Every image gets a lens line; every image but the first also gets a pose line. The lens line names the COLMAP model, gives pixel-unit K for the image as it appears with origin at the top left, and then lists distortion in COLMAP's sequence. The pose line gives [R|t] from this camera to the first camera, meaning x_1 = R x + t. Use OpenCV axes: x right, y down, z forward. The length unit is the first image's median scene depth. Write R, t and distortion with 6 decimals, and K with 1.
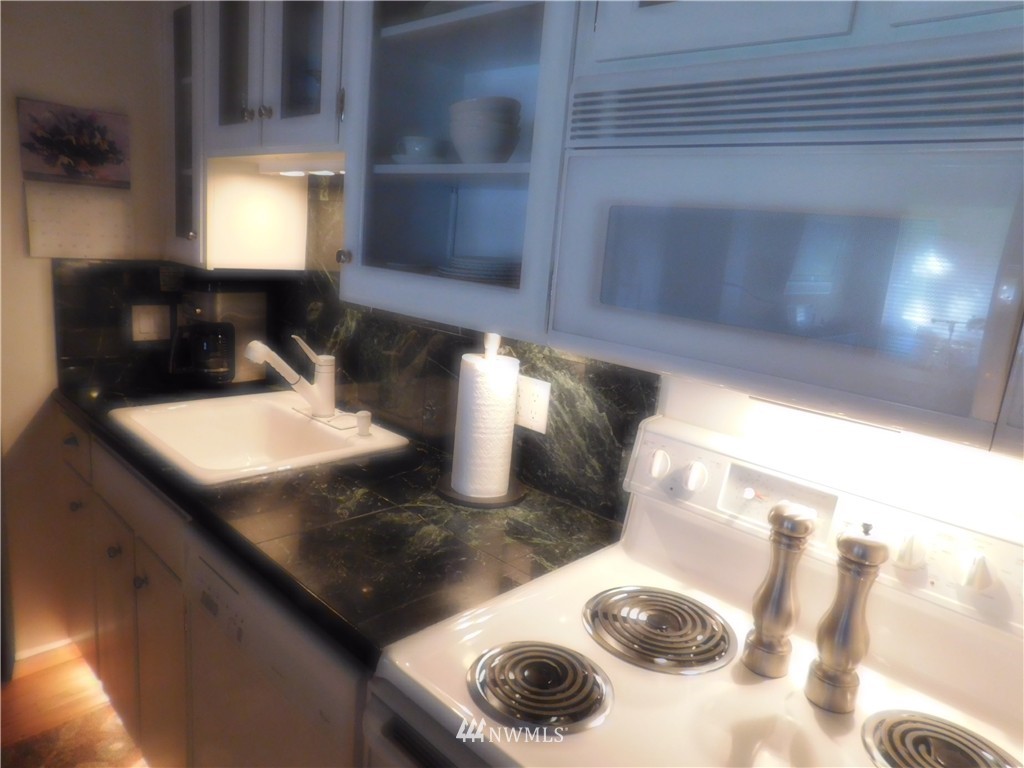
lens RADIAL K [[683.2, 0, 507.4], [0, 683.2, 378.4], [0, 0, 1]] dist [-0.008880, 0.013978]
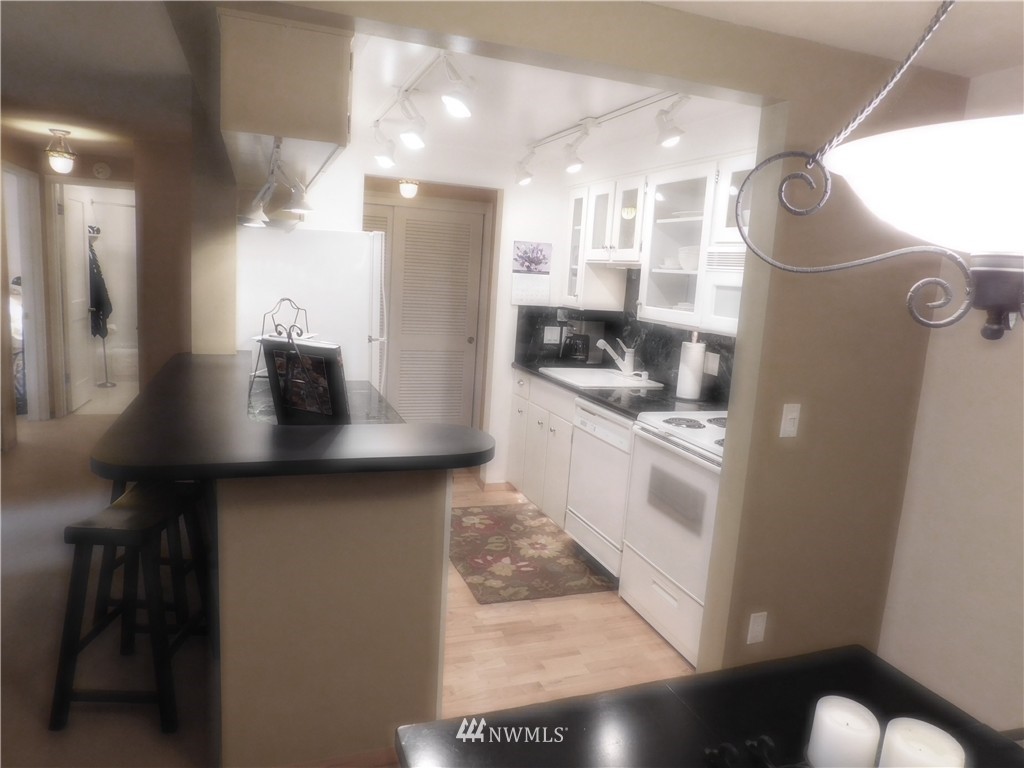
lens RADIAL K [[683.2, 0, 511.7], [0, 683.2, 377.9], [0, 0, 1]] dist [-0.008880, 0.013978]
pose [[0.903384, 0.042462, -0.426726, 0.321203], [-0.076690, 0.995041, -0.063342, 0.221447], [0.421920, 0.089948, 0.902160, -1.104399]]
